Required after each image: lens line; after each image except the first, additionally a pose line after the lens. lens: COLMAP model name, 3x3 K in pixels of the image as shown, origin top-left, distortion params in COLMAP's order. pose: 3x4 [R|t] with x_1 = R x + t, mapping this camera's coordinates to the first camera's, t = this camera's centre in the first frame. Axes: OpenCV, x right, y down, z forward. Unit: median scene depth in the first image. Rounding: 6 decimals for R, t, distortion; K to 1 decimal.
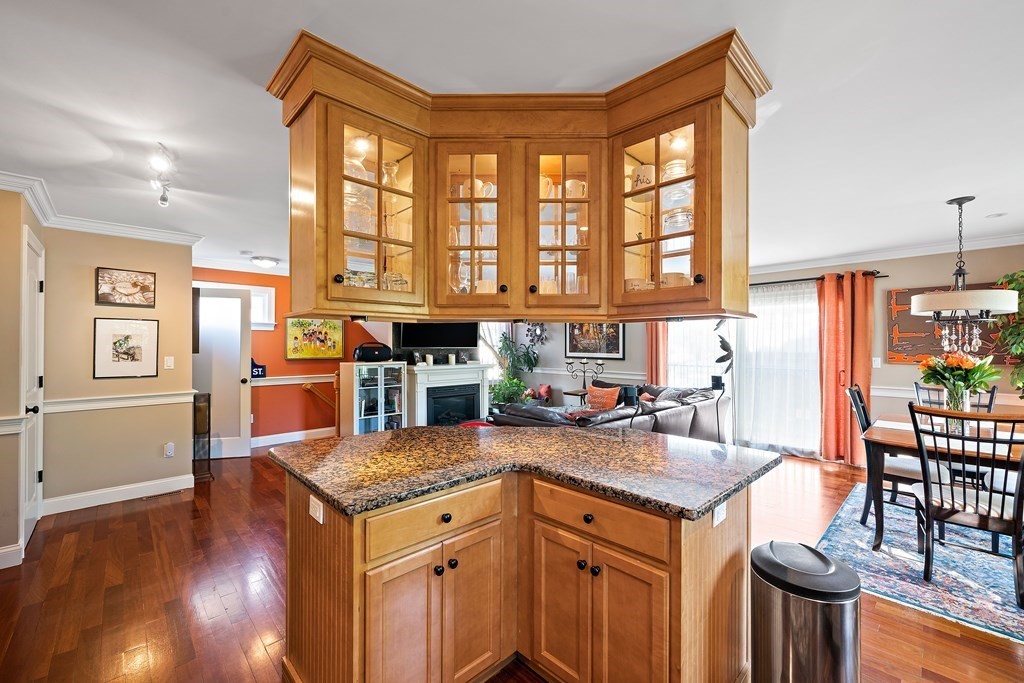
lens RADIAL K [[409.6, 0, 513.0], [0, 409.6, 343.4], [0, 0, 1]] dist [0.002110, 0.000454]
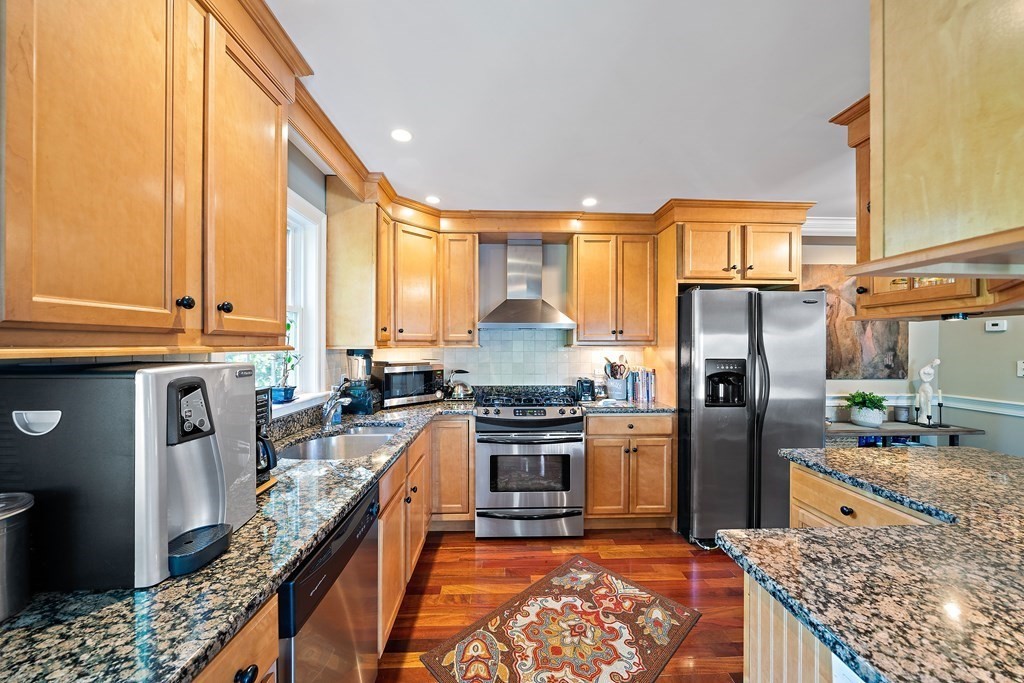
lens RADIAL K [[385.2, 0, 522.6], [0, 385.2, 347.7], [0, 0, 1]] dist [-0.002687, 0.000237]
pose [[-0.644209, 0.003273, -0.764842, 0.279145], [-0.000610, 0.999988, 0.004794, 0.002267], [0.764849, 0.003555, -0.644200, 0.251703]]
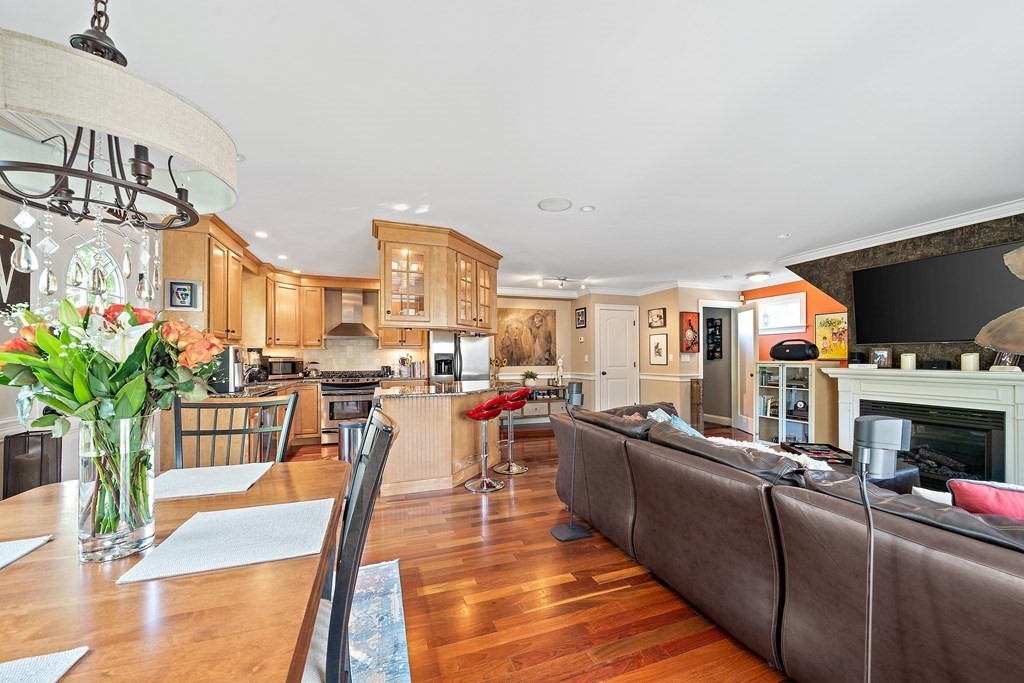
lens RADIAL K [[385.2, 0, 517.2], [0, 385.2, 357.4], [0, 0, 1]] dist [-0.002687, 0.000237]
pose [[-0.390137, -0.001394, -0.920756, 0.636825], [0.006288, 0.999972, -0.004178, 0.034223], [0.920735, -0.007419, -0.390117, 0.714770]]
